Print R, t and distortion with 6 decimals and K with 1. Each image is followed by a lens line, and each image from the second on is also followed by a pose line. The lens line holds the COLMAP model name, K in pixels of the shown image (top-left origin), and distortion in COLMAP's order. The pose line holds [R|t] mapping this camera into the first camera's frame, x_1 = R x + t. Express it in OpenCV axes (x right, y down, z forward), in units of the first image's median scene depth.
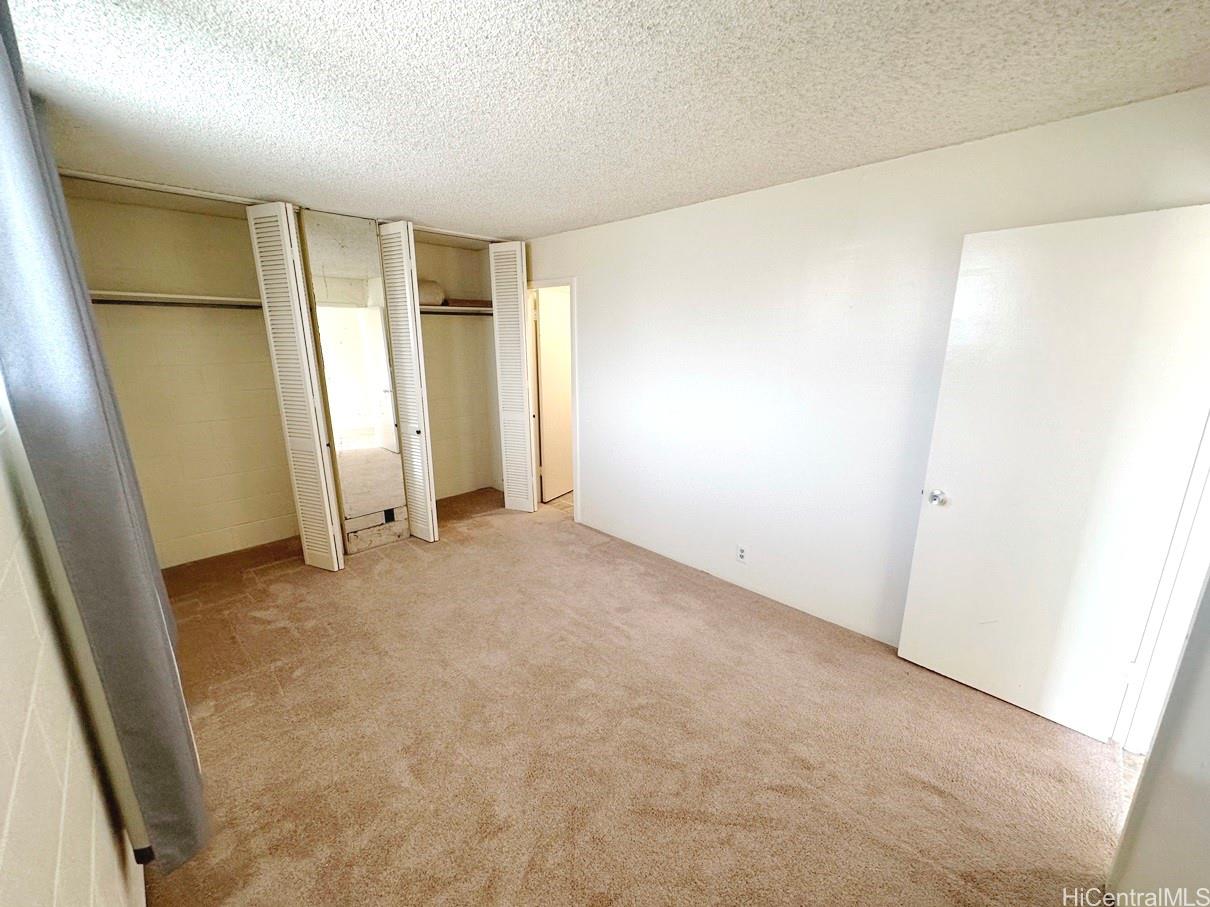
lens RADIAL K [[484.6, 0, 602.7], [0, 484.6, 454.8], [0, 0, 1]] dist [0.002069, 0.000198]
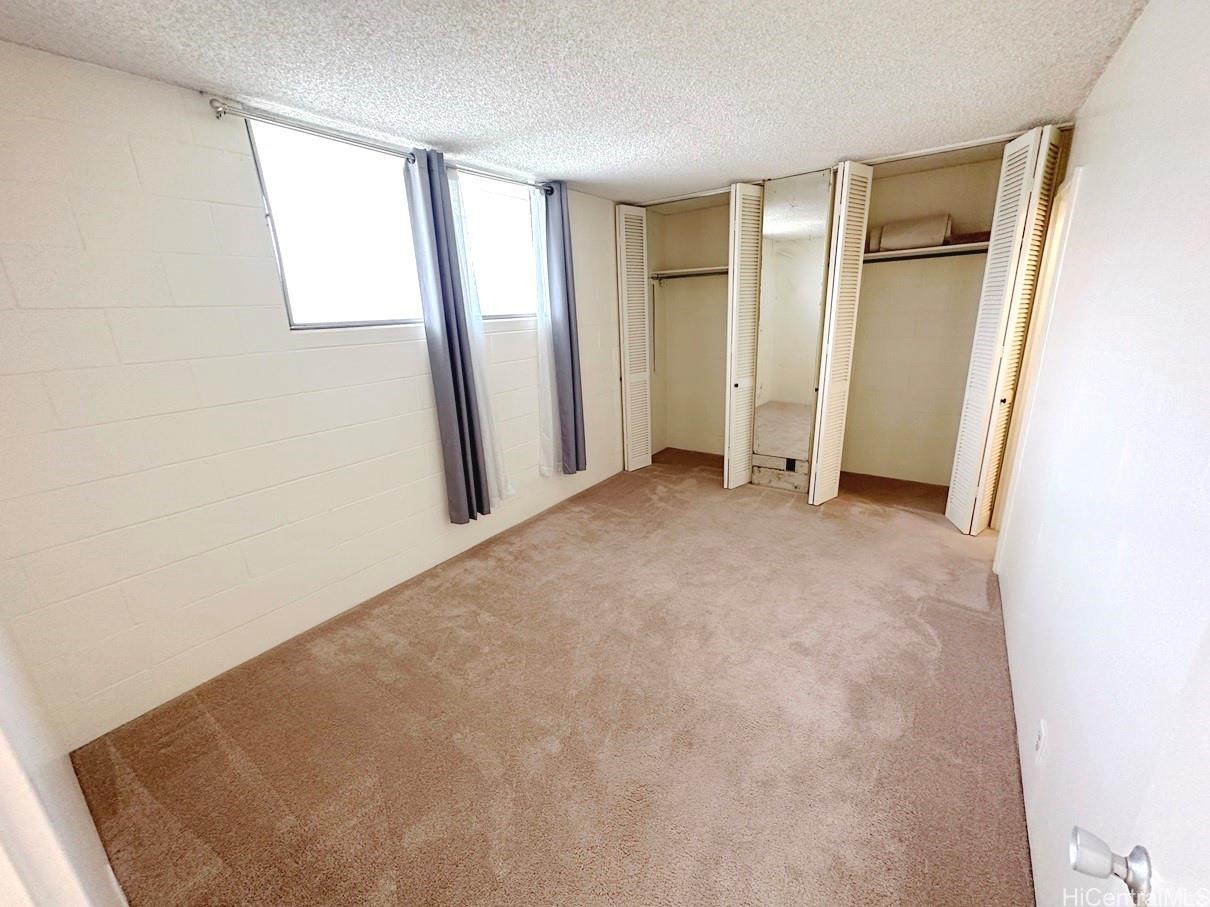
lens RADIAL K [[484.6, 0, 602.7], [0, 484.6, 454.8], [0, 0, 1]] dist [0.002069, 0.000198]
pose [[0.165313, 0.281327, -0.945265, 0.502400], [-0.192388, 0.949238, 0.248864, -0.082494], [0.967294, 0.140717, 0.211045, 0.389412]]
